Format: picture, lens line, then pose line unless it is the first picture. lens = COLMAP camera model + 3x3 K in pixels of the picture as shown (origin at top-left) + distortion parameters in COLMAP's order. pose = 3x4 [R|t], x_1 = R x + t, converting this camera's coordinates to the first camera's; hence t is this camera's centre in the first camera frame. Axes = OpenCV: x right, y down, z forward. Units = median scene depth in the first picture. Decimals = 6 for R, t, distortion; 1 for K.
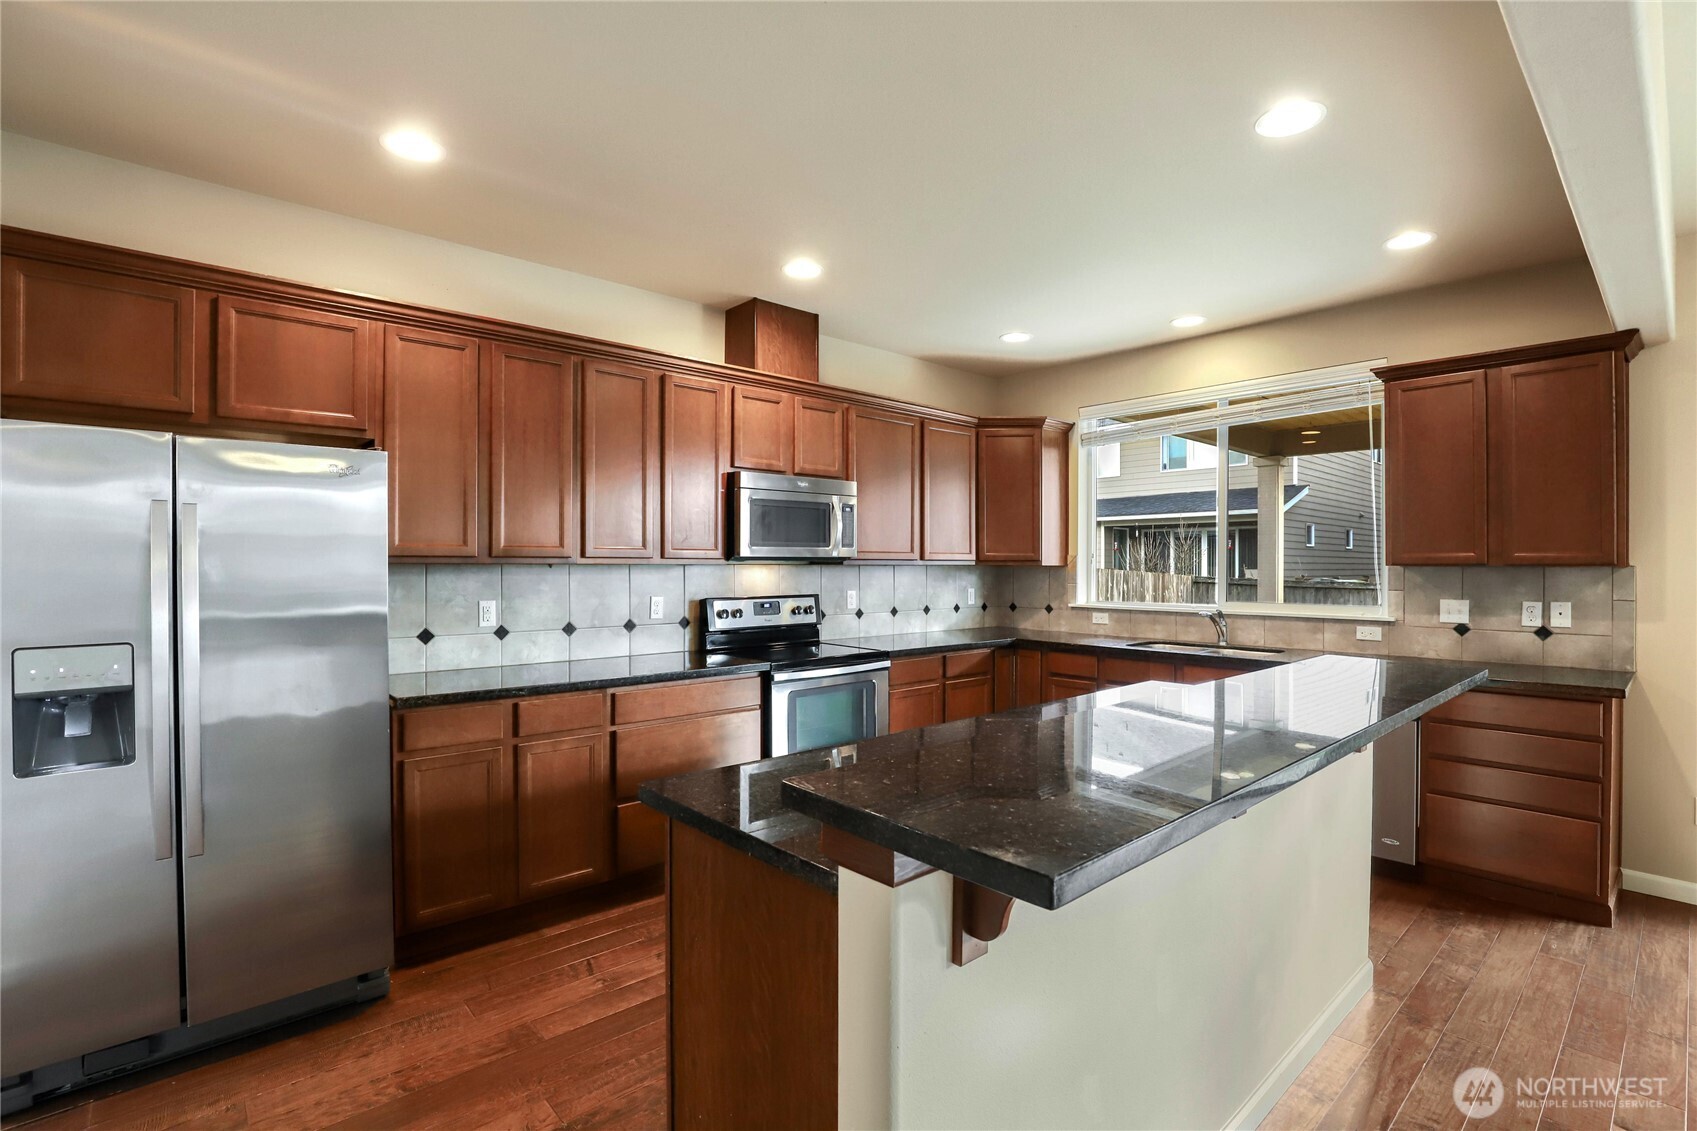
lens RADIAL K [[798.8, 0, 865.1], [0, 798.8, 567.1], [0, 0, 1]] dist [0.013770, 0.000242]
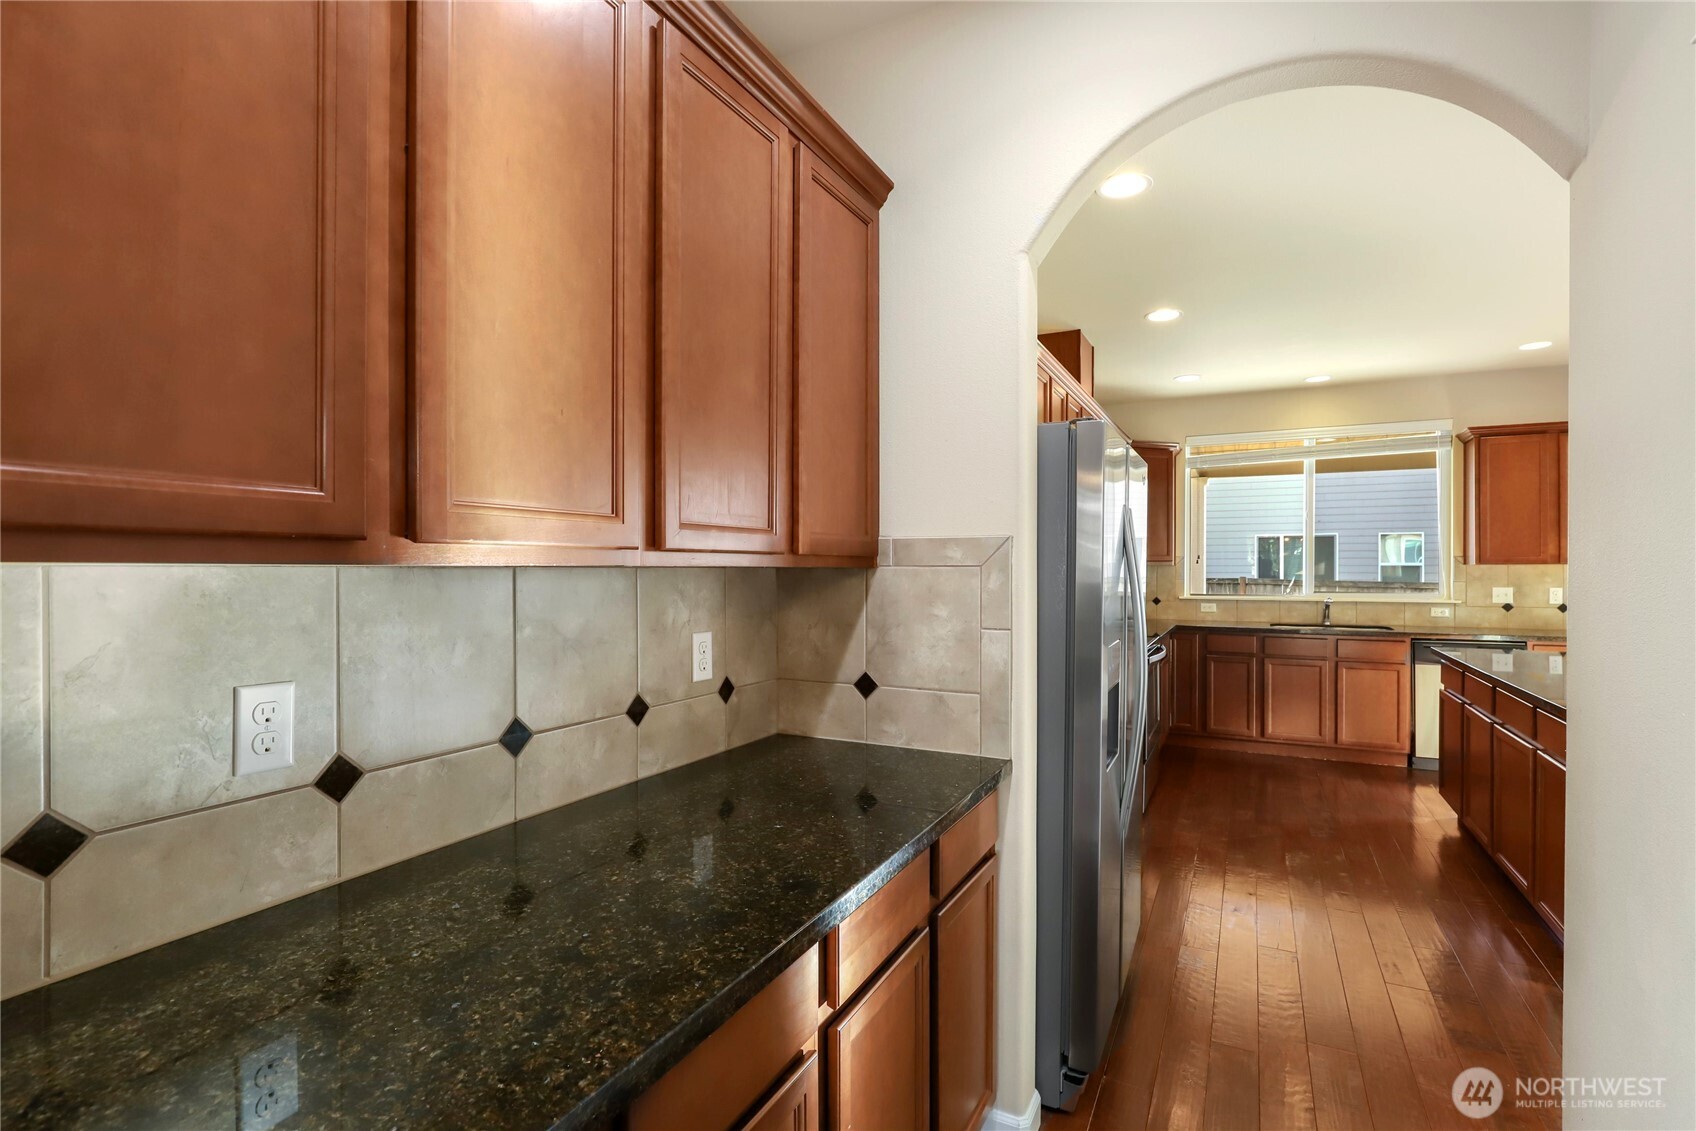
lens RADIAL K [[798.3, 0, 864.6], [0, 798.3, 567.1], [0, 0, 1]] dist [0.013770, 0.000242]
pose [[0.936598, -0.003863, 0.350383, -0.813458], [0.004100, 0.999992, 0.000066, -0.001205], [-0.350380, 0.001375, 0.936606, 0.026686]]
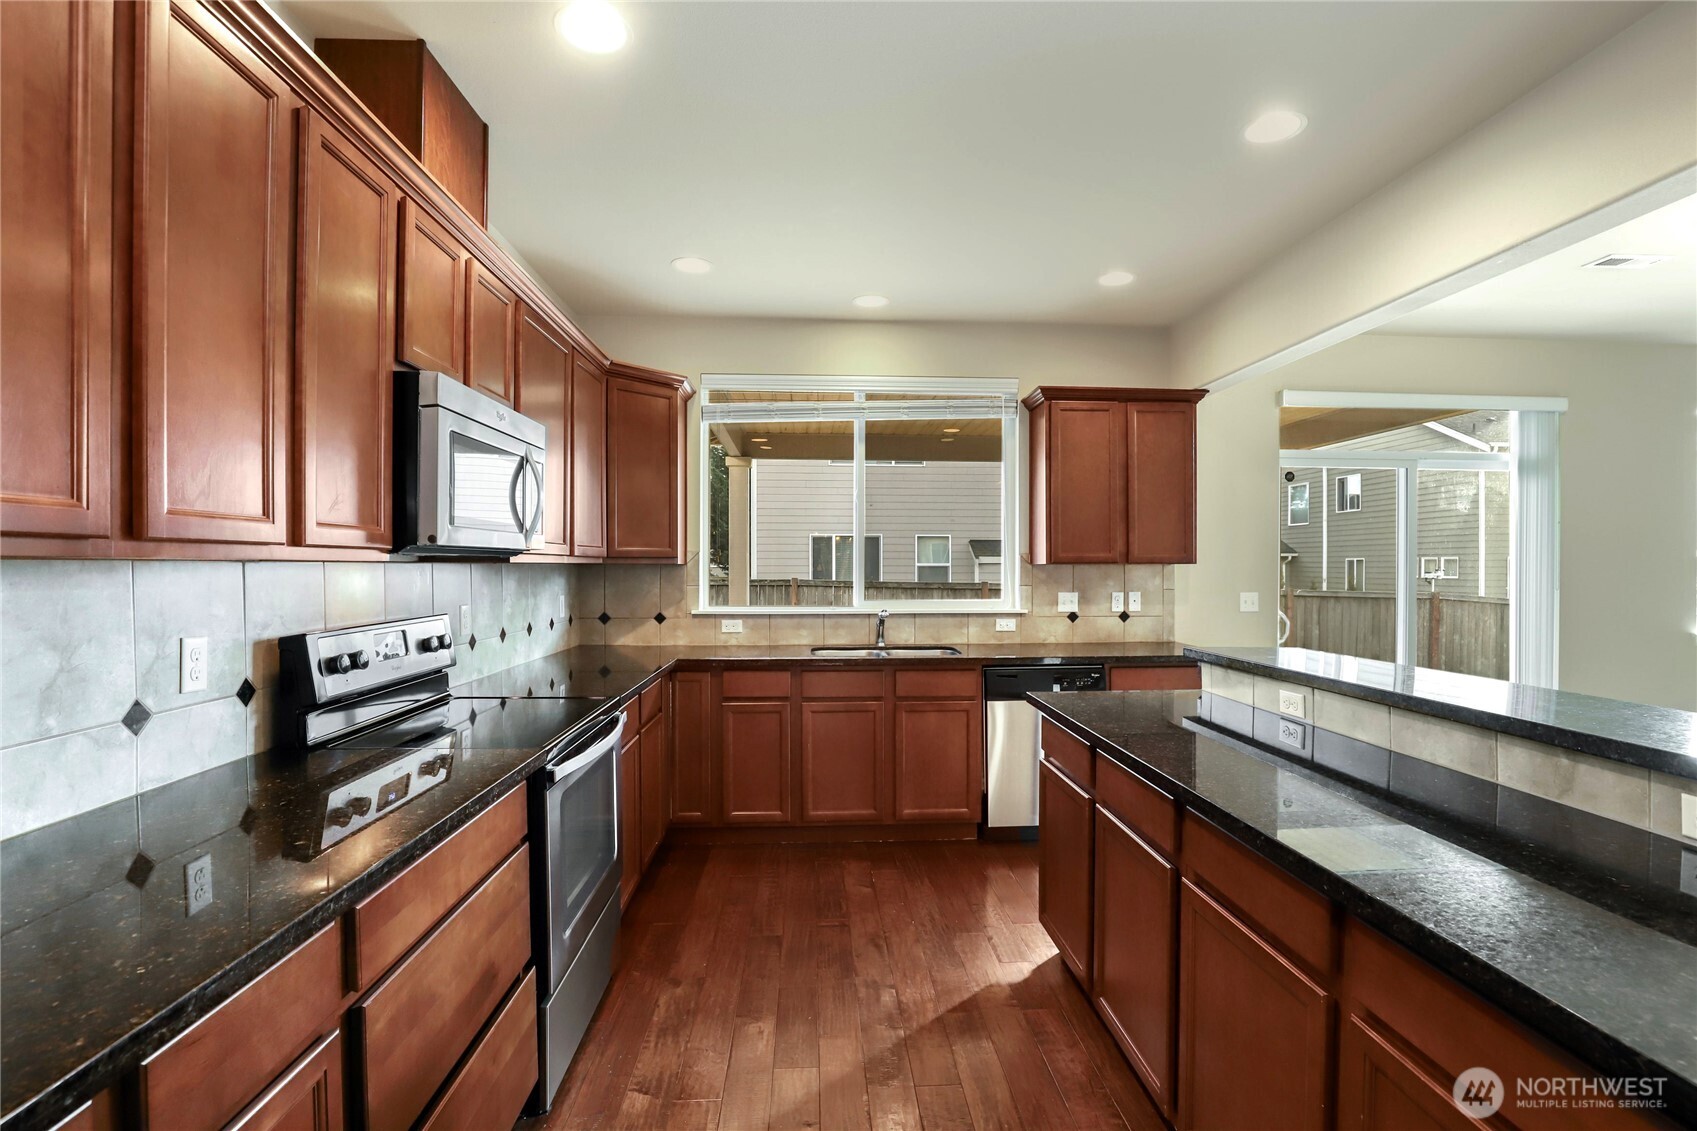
lens RADIAL K [[798.8, 0, 865.1], [0, 798.8, 567.1], [0, 0, 1]] dist [0.013770, 0.000242]
pose [[0.641380, -0.003204, 0.767217, -0.338292], [0.003309, 0.999994, 0.001410, 0.000606], [-0.767216, 0.001634, 0.641386, 0.438021]]
